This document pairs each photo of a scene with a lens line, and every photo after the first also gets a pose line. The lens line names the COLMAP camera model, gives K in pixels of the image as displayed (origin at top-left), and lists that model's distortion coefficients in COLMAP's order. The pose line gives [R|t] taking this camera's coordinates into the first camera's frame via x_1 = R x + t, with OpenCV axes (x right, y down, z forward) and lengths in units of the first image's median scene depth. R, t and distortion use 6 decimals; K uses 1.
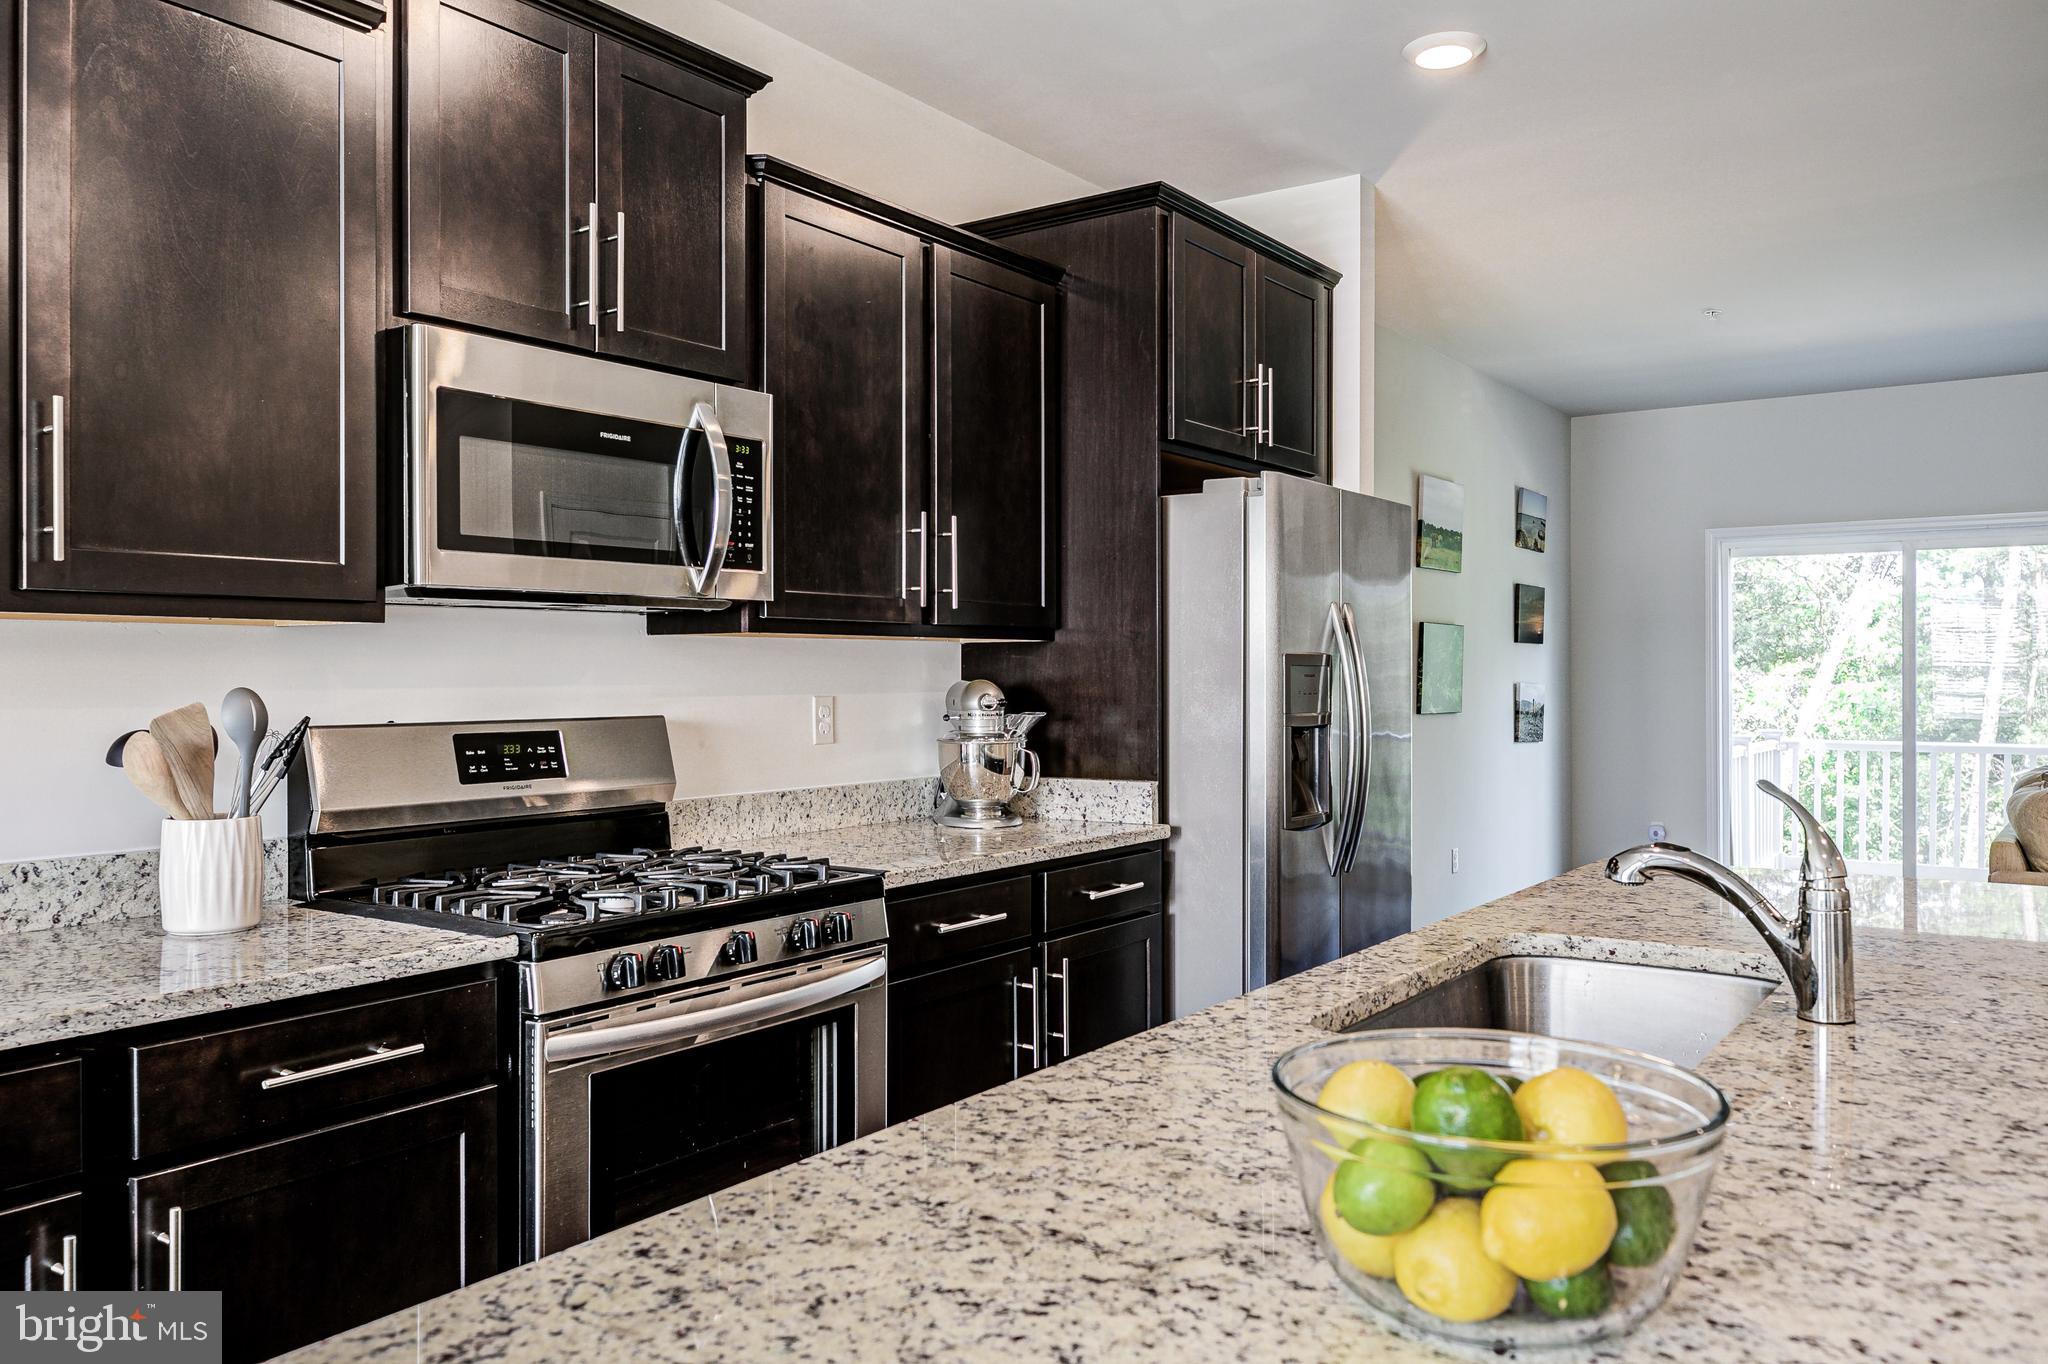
lens RADIAL K [[1519.1, 0, 1024.0], [0, 1519.1, 682.0], [0, 0, 1]] dist [0.008801, 0.001461]
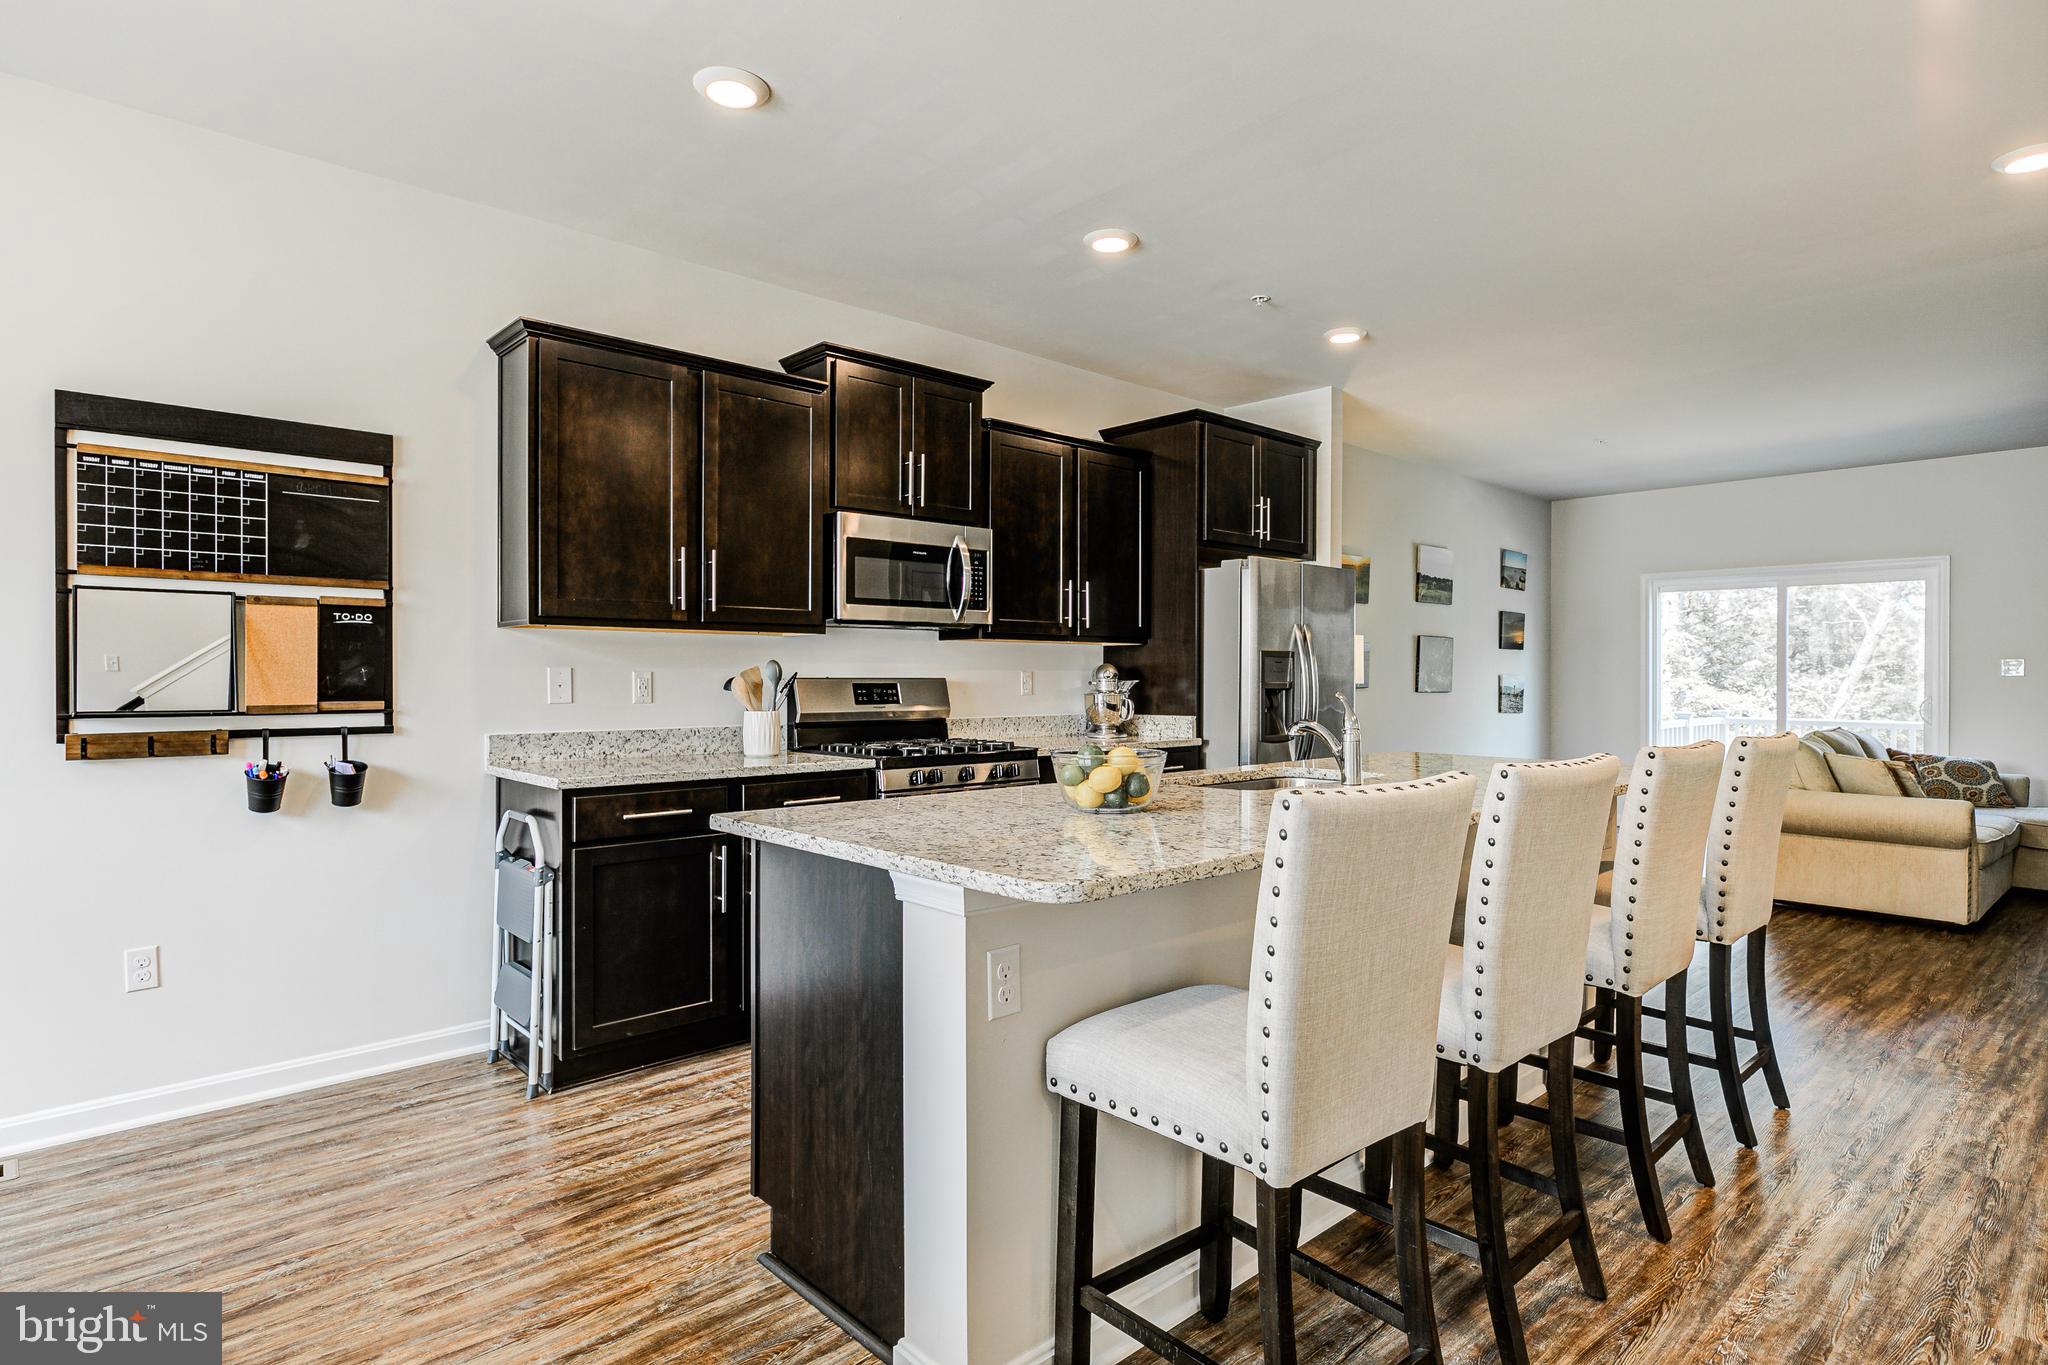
lens RADIAL K [[1059.7, 0, 1008.4], [0, 1059.7, 685.6], [0, 0, 1]] dist [-0.021400, -0.000160]
pose [[0.975932, 0.006947, -0.217966, 0.176633], [-0.005981, 0.999969, 0.005090, 0.024827], [0.217995, -0.003664, 0.975943, -0.443349]]
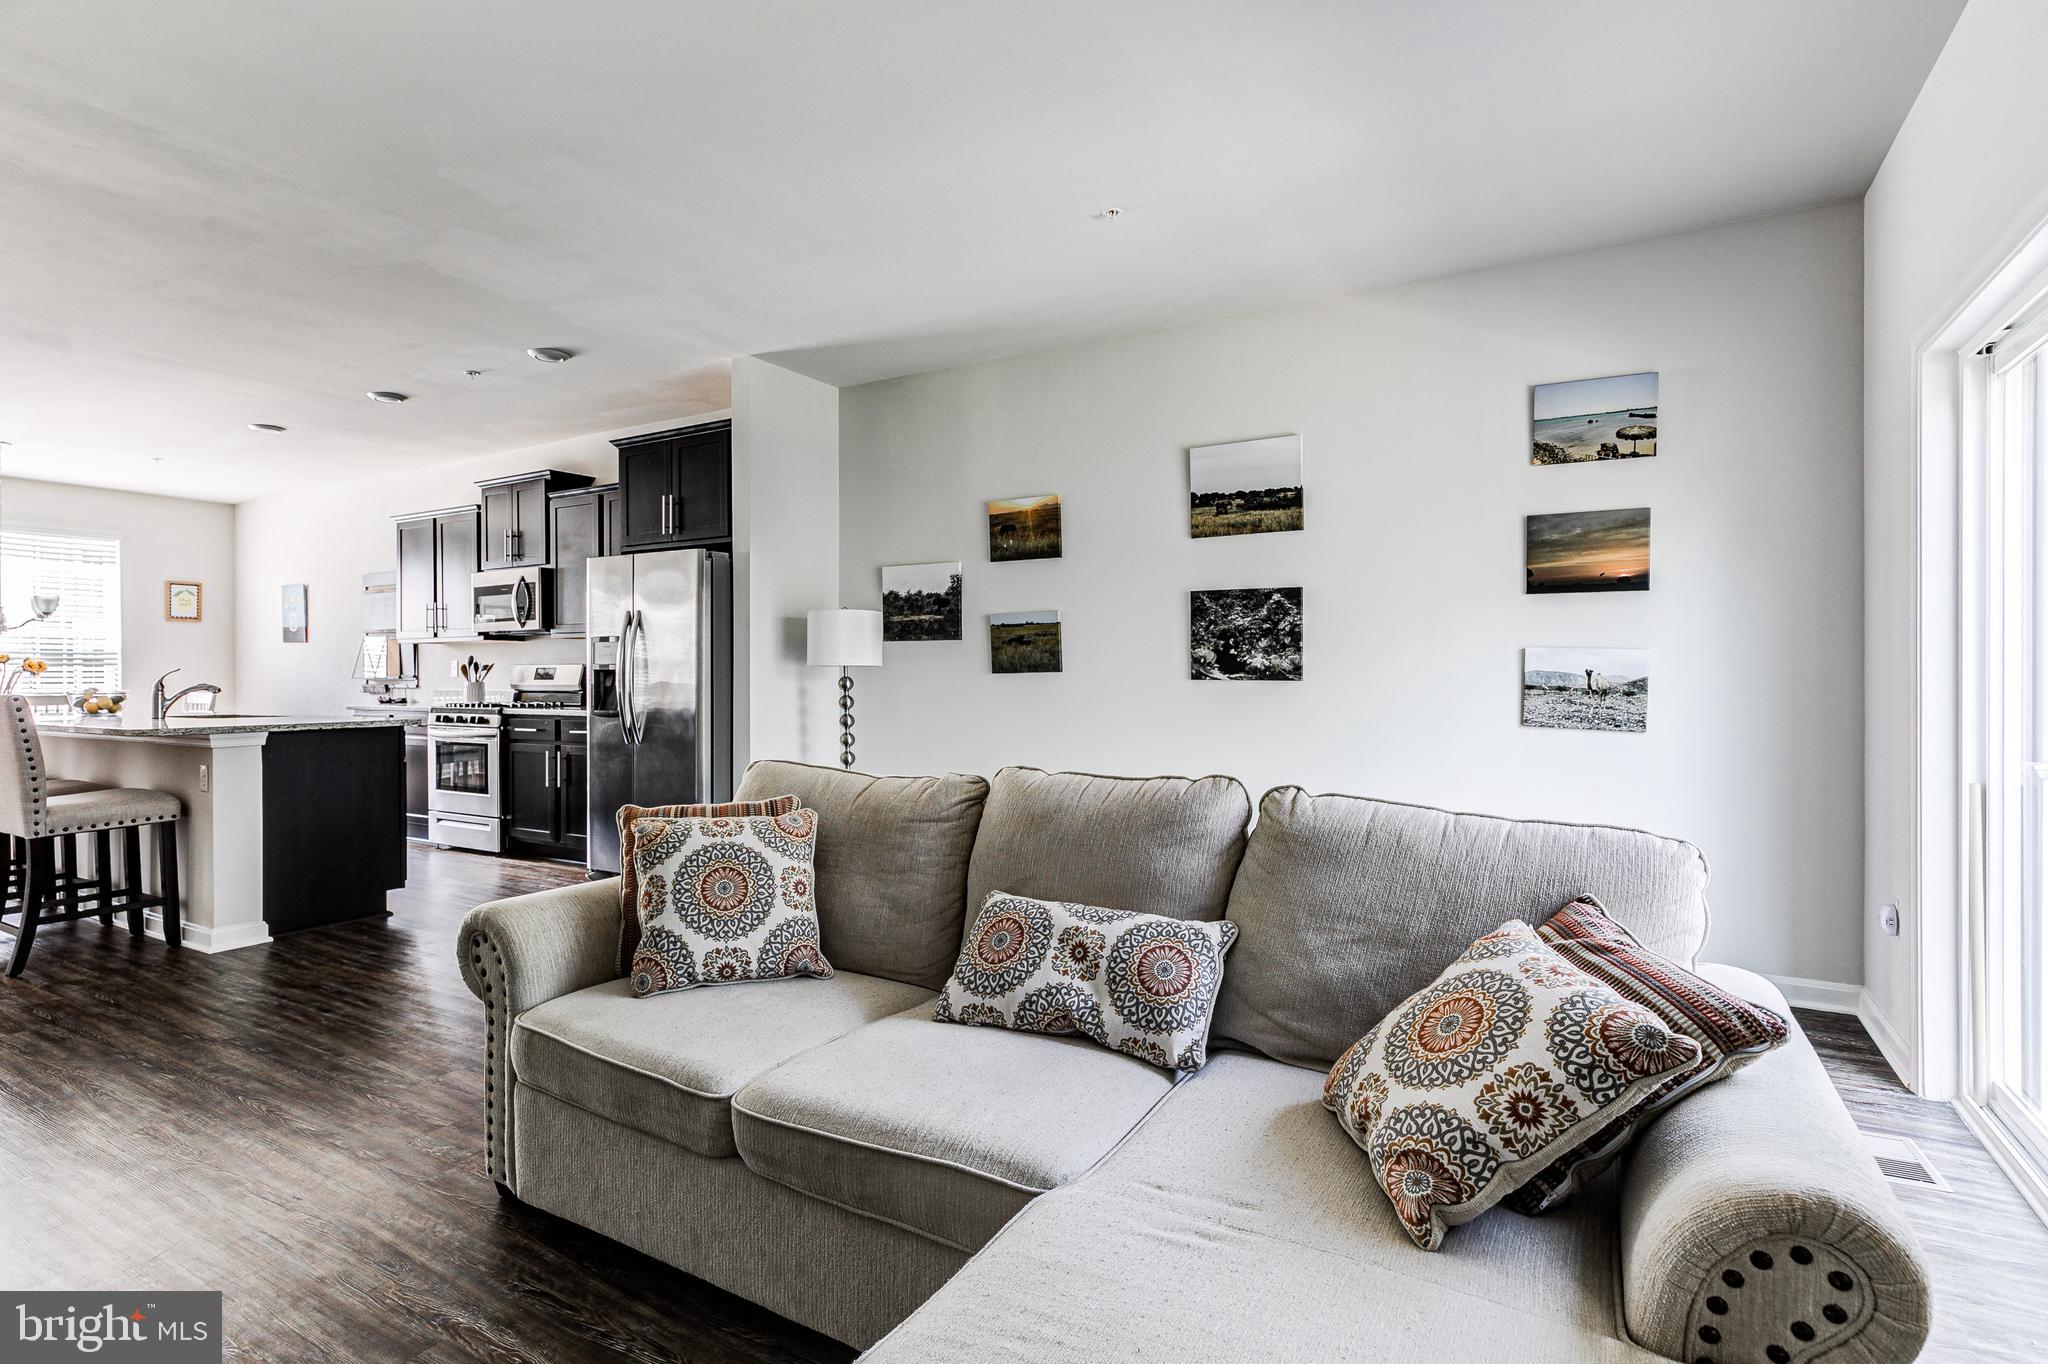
lens RADIAL K [[991.1, 0, 1024.0], [0, 991.1, 682.0], [0, 0, 1]] dist [0.012025, -0.000093]
pose [[0.085184, 0.008537, -0.996329, 1.957039], [-0.006145, 0.999949, 0.008042, 0.036775], [0.996346, 0.005437, 0.085232, 1.745274]]
